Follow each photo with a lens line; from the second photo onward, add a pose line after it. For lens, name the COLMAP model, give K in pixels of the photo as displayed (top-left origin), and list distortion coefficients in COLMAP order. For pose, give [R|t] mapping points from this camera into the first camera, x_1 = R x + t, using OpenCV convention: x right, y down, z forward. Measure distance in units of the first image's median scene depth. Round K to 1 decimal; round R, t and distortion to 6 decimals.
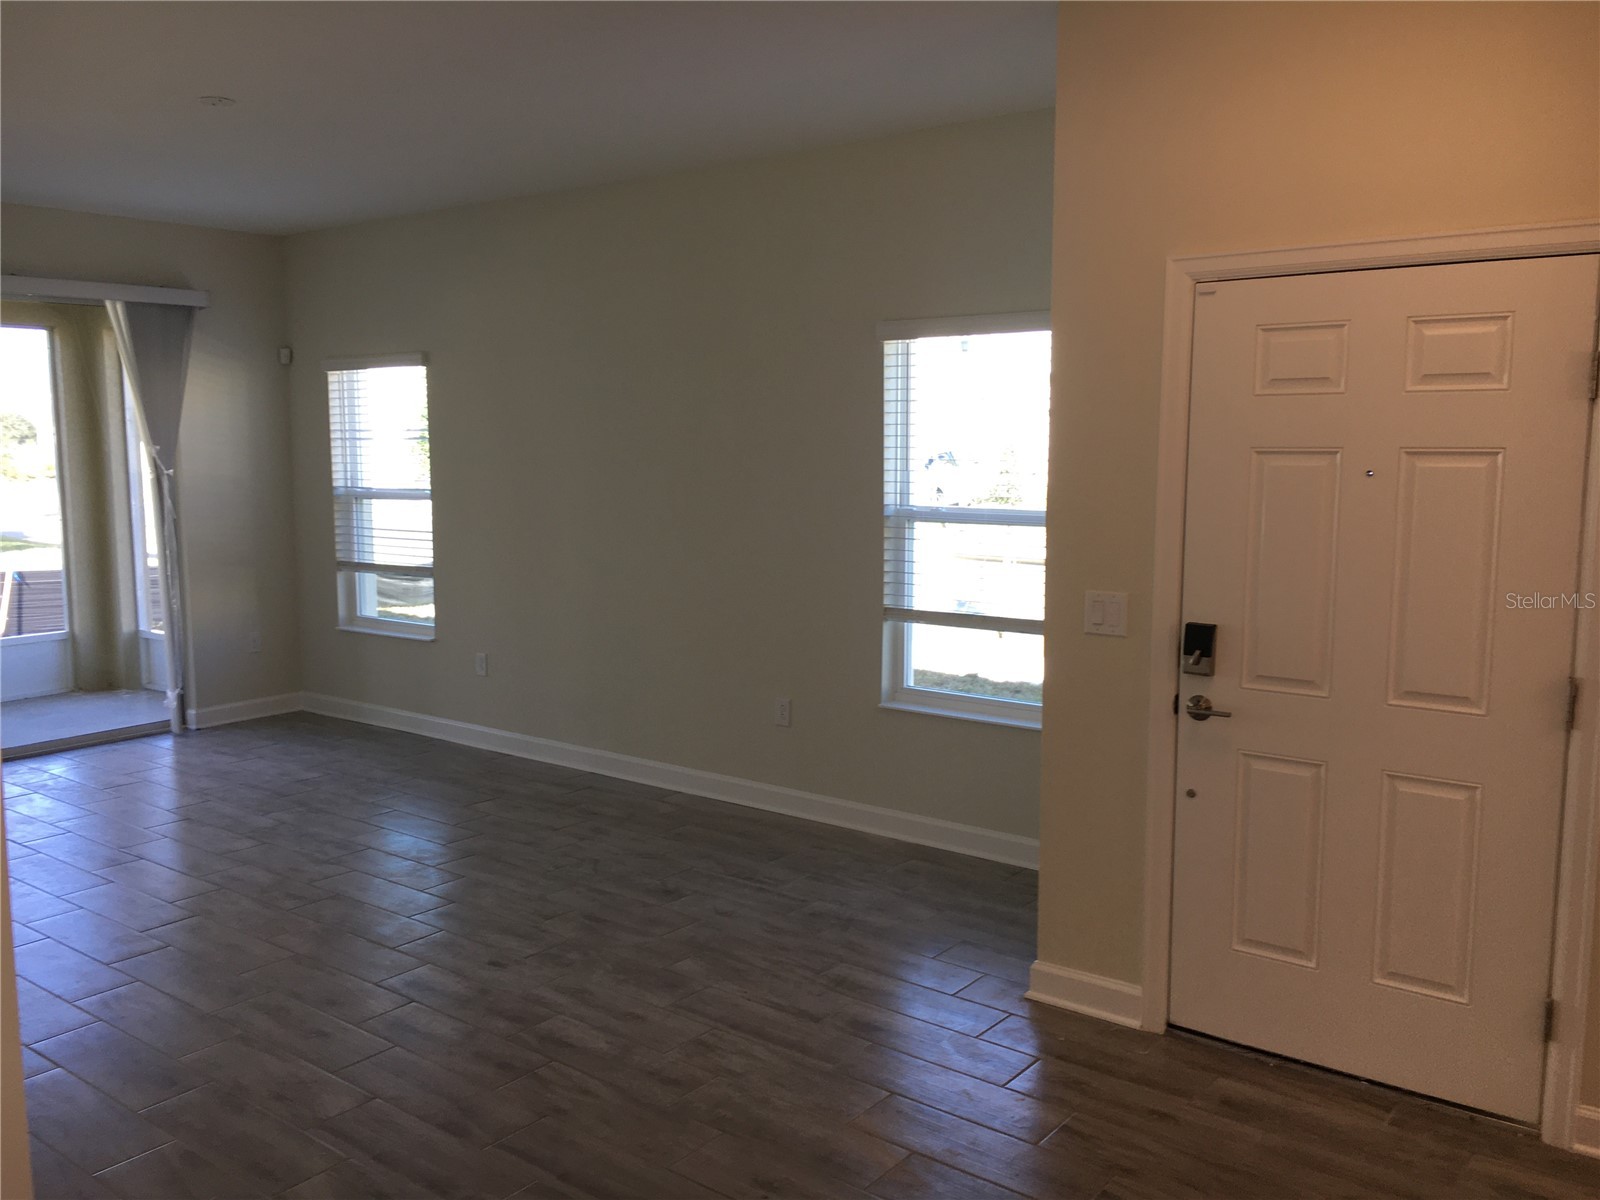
lens RADIAL K [[1358.8, 0, 798.3], [0, 1358.8, 601.2], [0, 0, 1]] dist [0.033007, -0.010225]
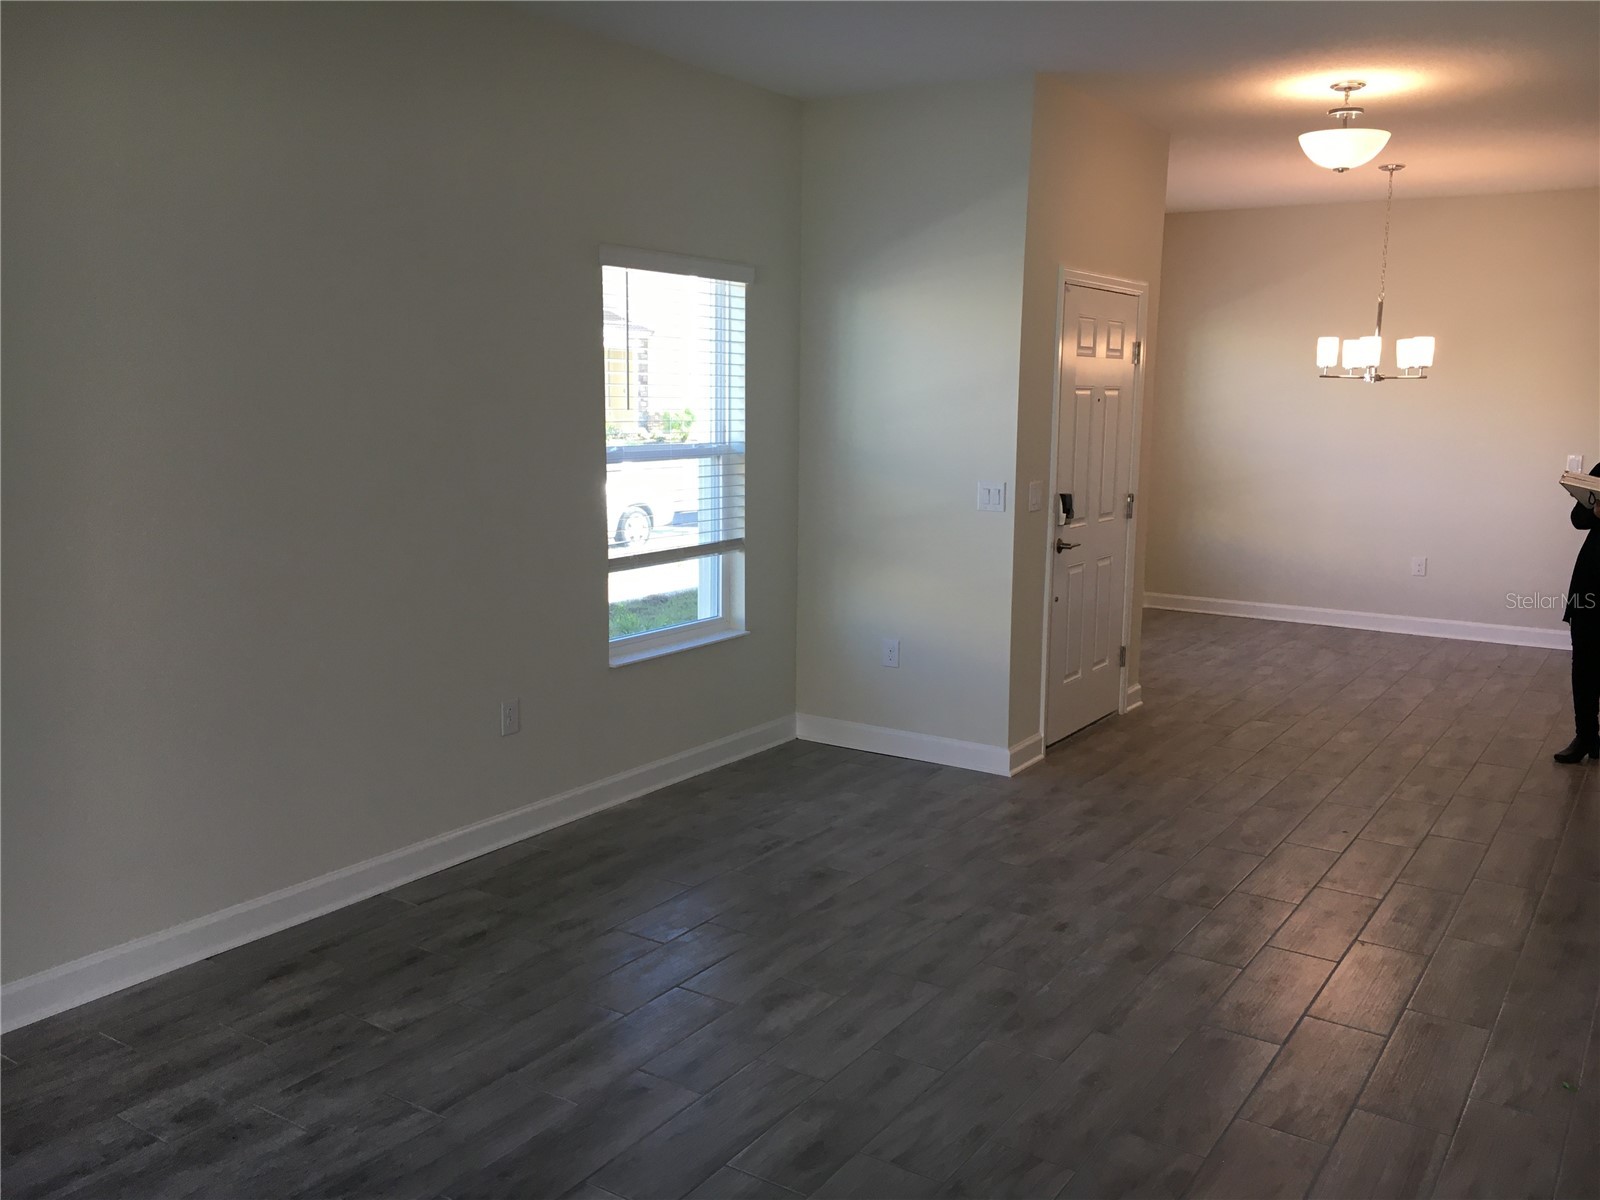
lens RADIAL K [[1358.8, 0, 795.9], [0, 1358.8, 596.9], [0, 0, 1]] dist [0.033007, -0.010225]
pose [[-0.076129, -0.152109, 0.985427, -1.170030], [0.110252, 0.980951, 0.159935, -0.141170], [-0.990984, 0.120821, -0.057909, 1.273737]]
